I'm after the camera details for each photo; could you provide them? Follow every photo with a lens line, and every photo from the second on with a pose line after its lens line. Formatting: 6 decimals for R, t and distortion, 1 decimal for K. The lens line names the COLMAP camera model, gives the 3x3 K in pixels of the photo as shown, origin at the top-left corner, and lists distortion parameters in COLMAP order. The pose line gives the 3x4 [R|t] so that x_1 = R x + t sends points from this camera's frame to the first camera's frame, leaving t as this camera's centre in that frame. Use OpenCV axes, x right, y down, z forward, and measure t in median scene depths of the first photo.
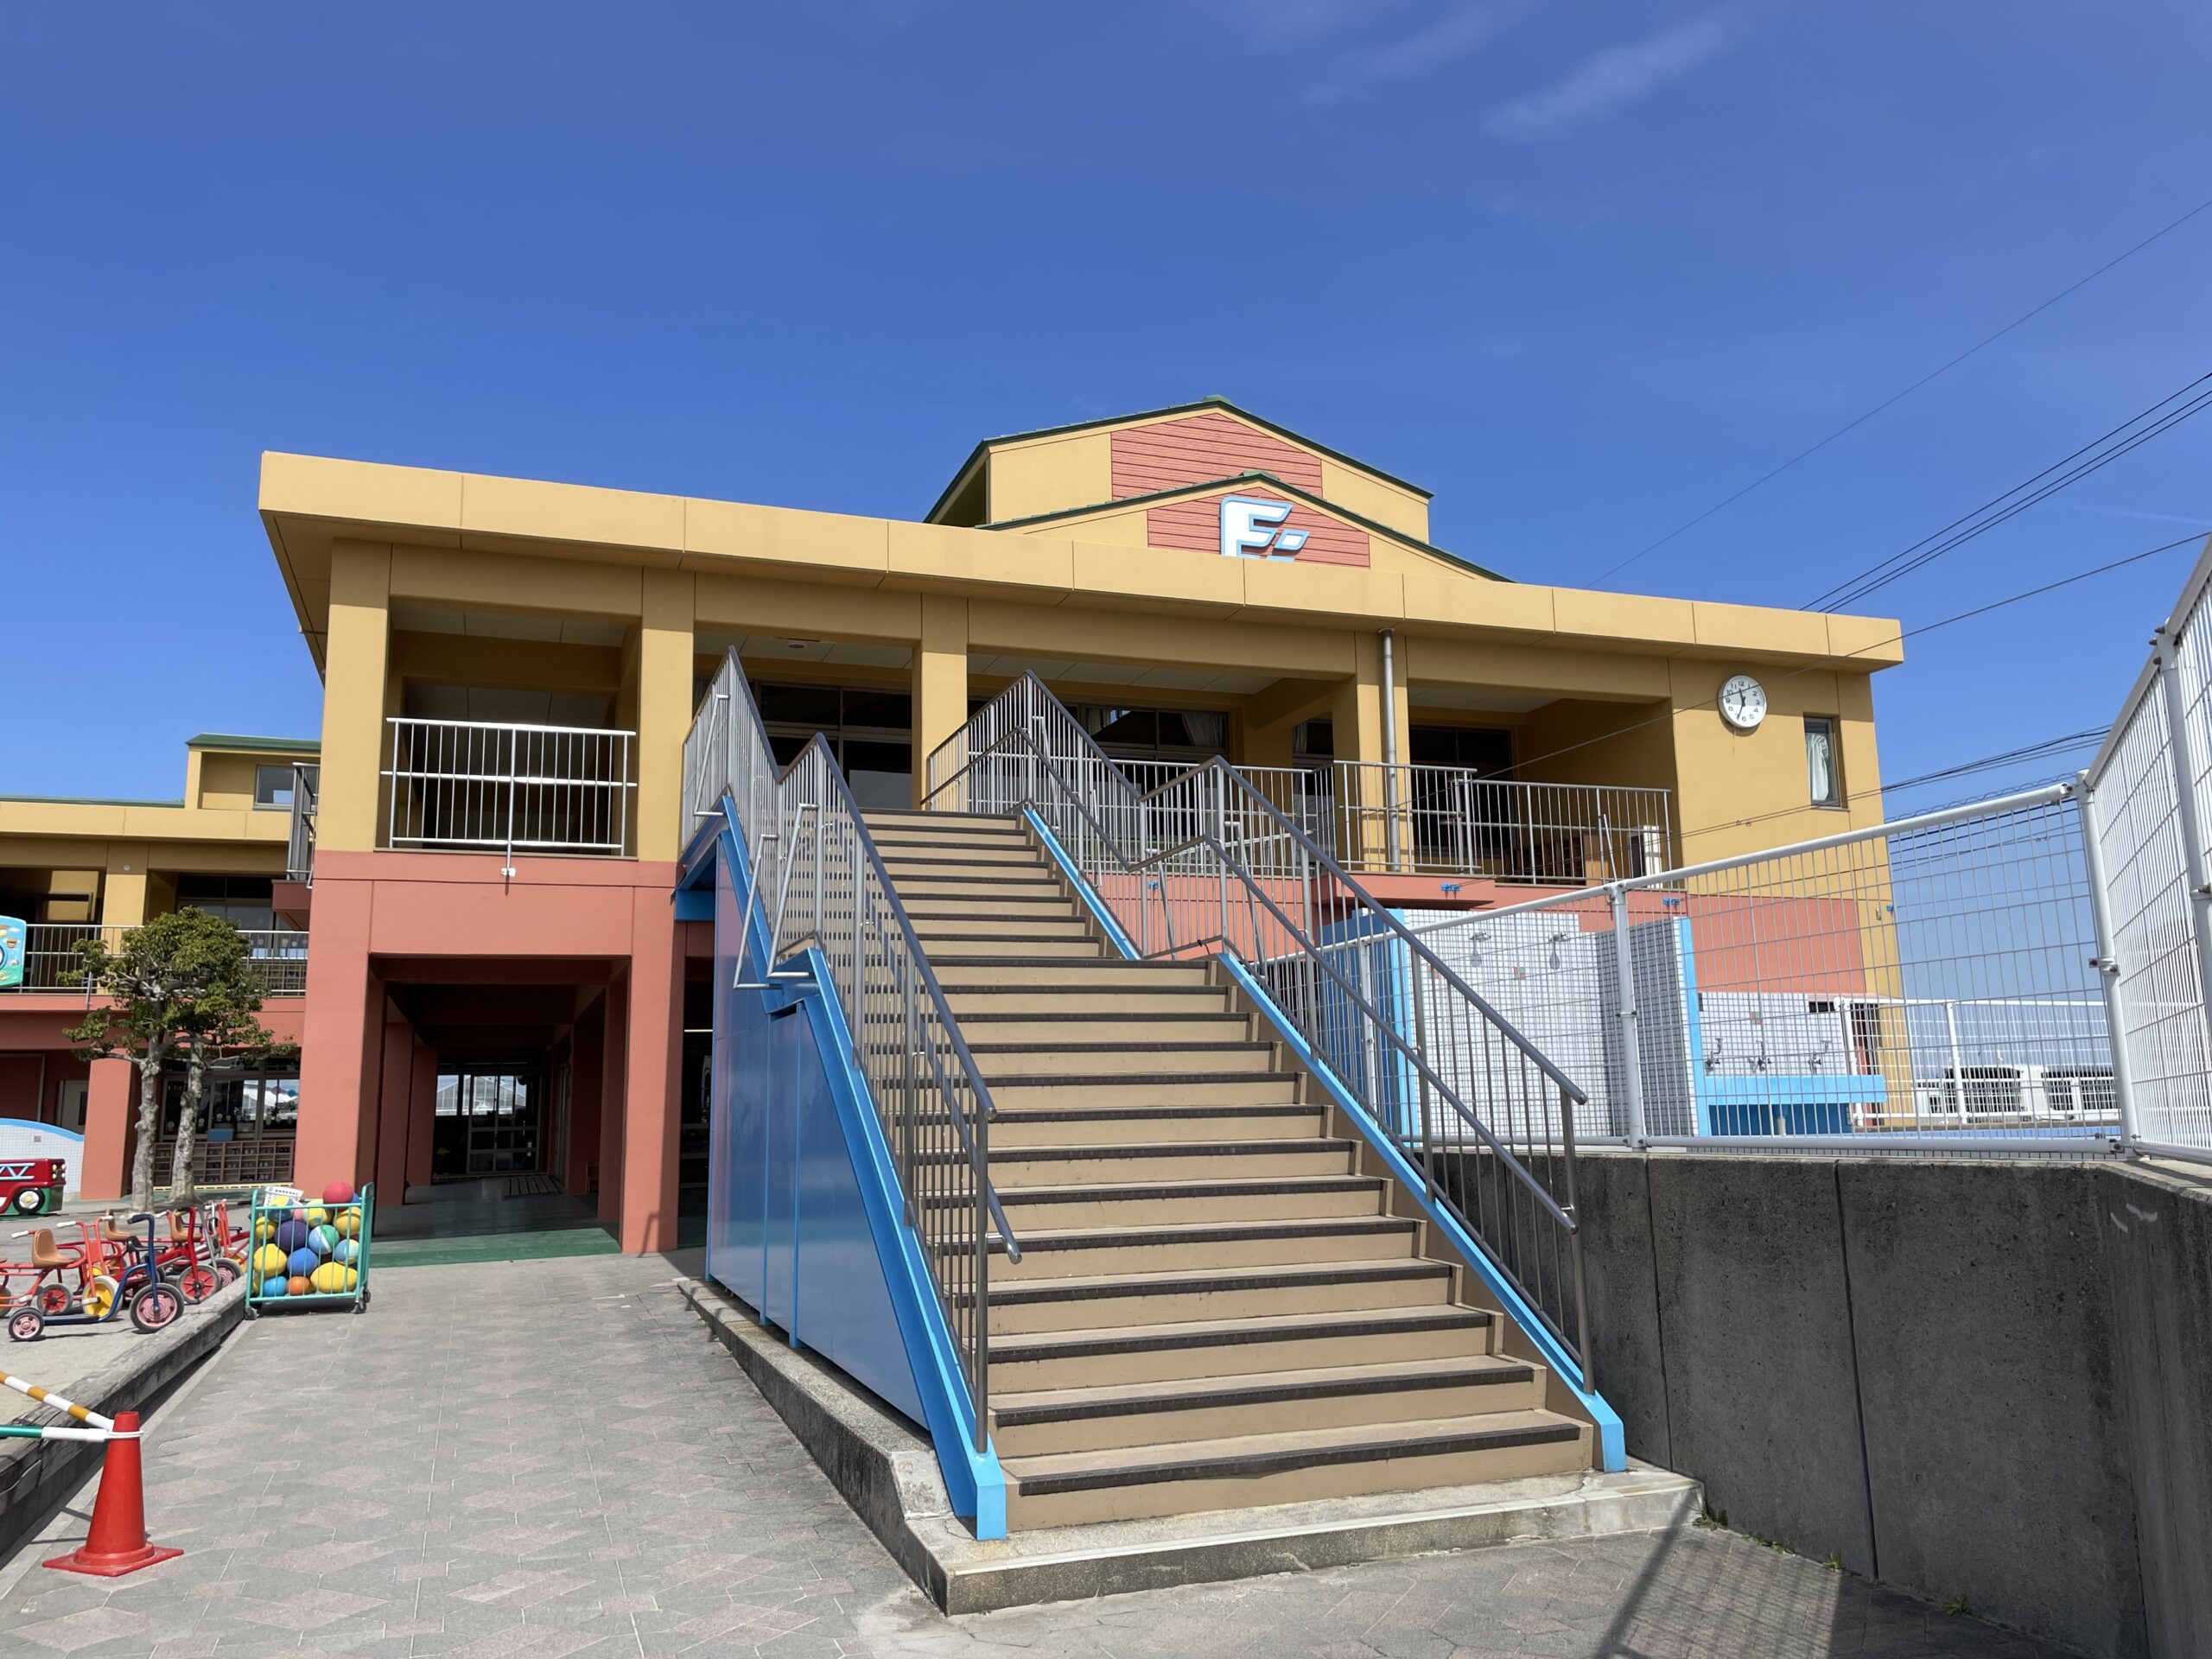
lens RADIAL K [[1683.0, 0, 1106.0], [0, 1683.0, 829.5], [0, 0, 1]] dist [0.105760, -0.135431]
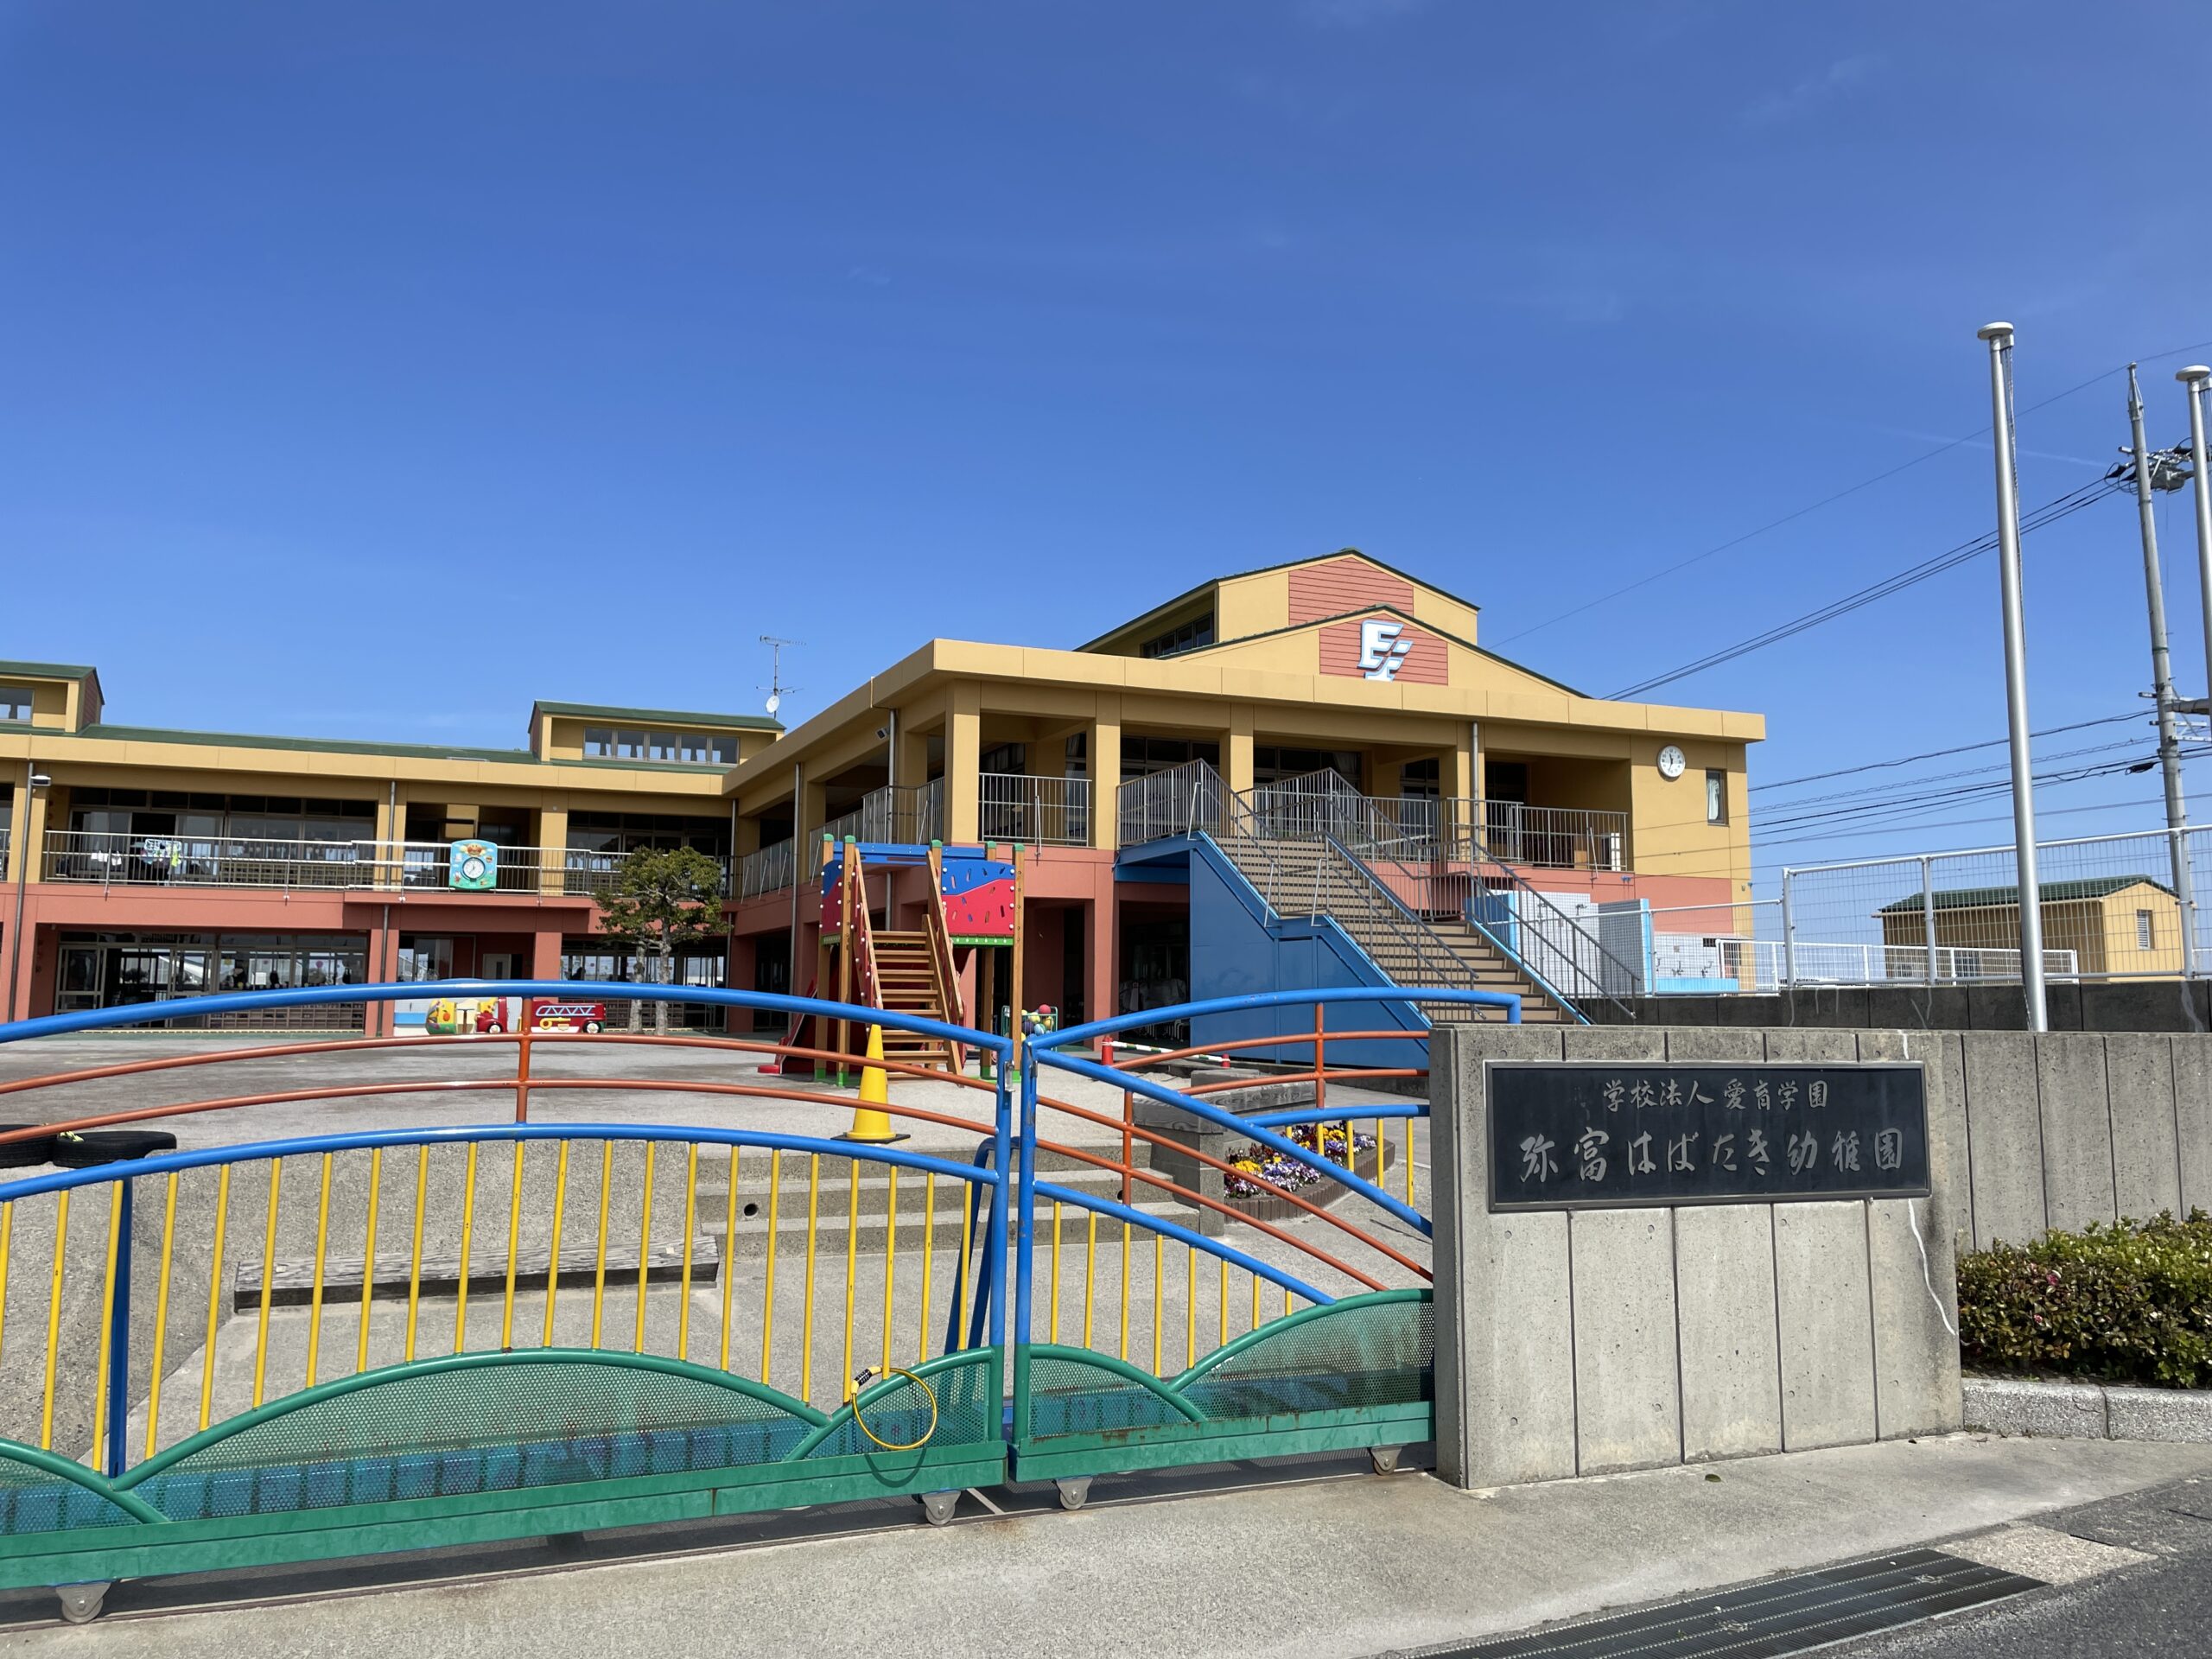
lens RADIAL K [[1642.0, 0, 1106.0], [0, 1642.0, 829.5], [0, 0, 1]] dist [0.132027, -0.152323]
pose [[0.998052, 0.031201, 0.054023, -0.281817], [-0.034180, 0.997894, 0.055130, -0.080905], [-0.052190, -0.056869, 0.997017, -0.640614]]
